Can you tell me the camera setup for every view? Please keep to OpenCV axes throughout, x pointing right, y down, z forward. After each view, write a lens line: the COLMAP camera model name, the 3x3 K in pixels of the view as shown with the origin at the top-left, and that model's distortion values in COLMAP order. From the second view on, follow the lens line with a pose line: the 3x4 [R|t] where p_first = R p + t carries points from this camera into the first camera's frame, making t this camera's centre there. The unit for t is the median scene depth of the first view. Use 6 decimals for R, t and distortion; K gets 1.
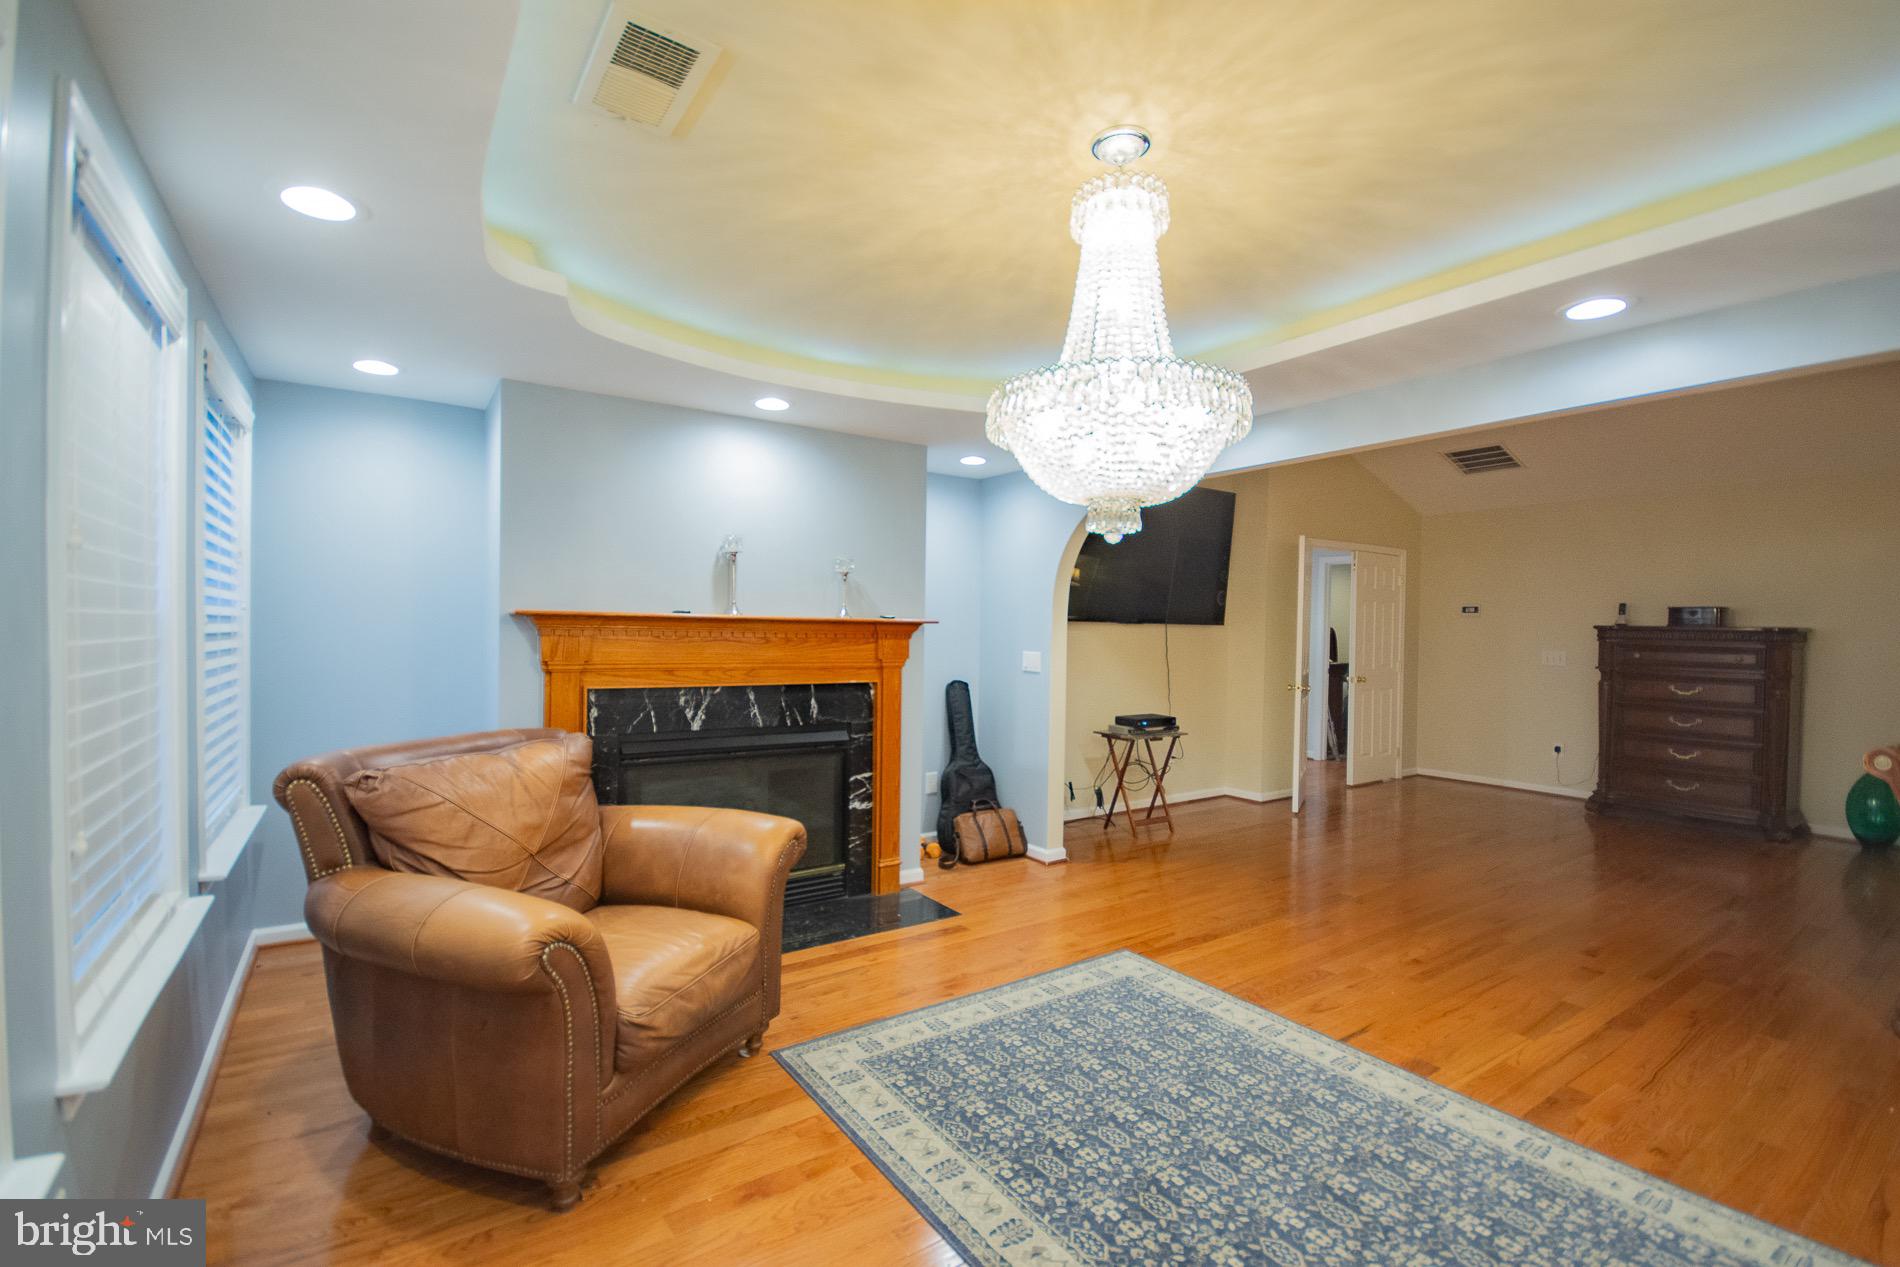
lens RADIAL K [[840.1, 0, 946.3], [0, 840.1, 637.6], [0, 0, 1]] dist [0.001195, -0.000528]
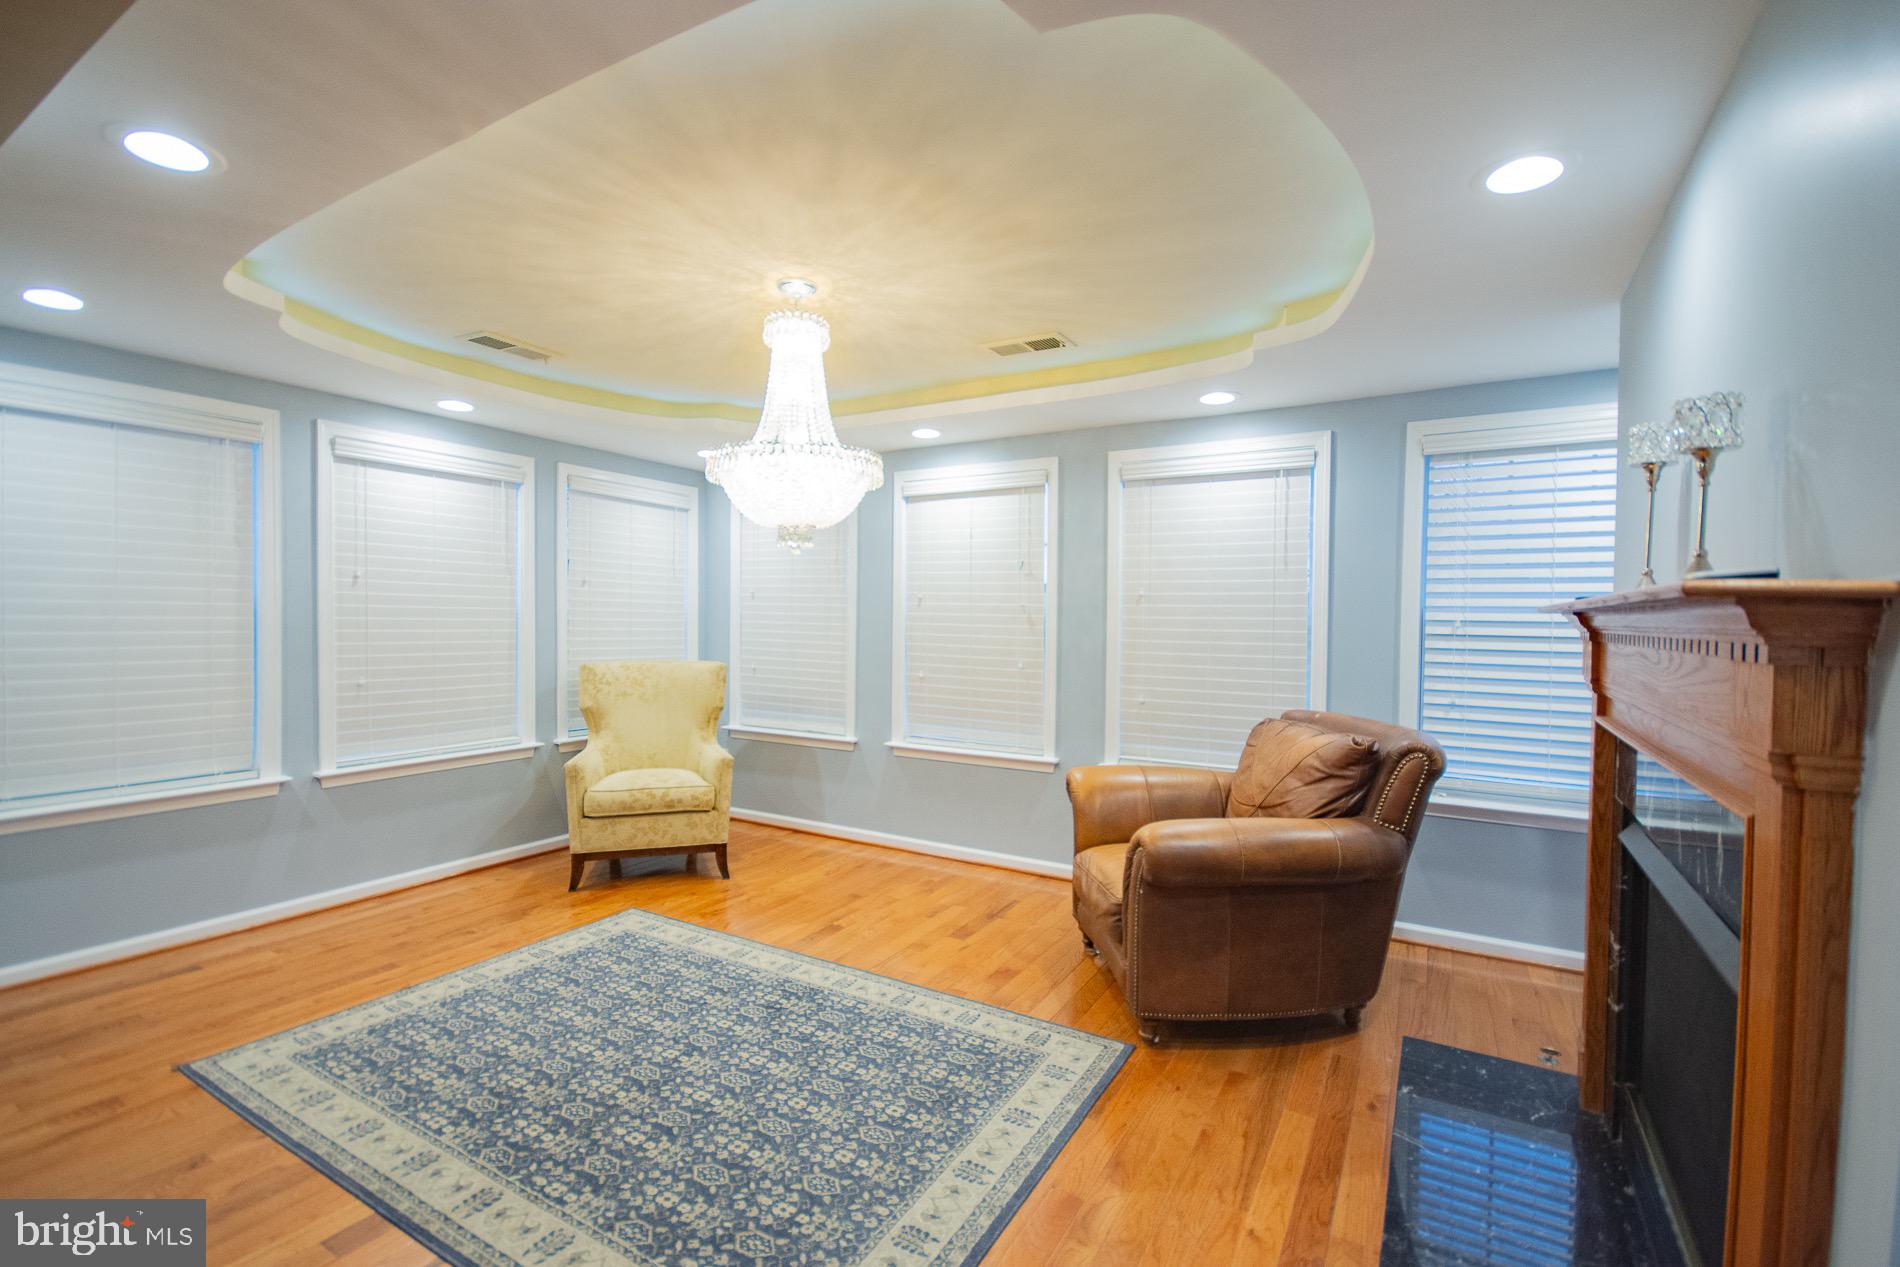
lens RADIAL K [[840.1, 0, 946.3], [0, 840.1, 637.6], [0, 0, 1]] dist [0.001195, -0.000528]
pose [[-0.908840, -0.016708, -0.416810, 0.425386], [-0.030817, 0.999156, 0.027143, -0.009451], [0.416005, 0.037514, -0.908588, 1.831961]]
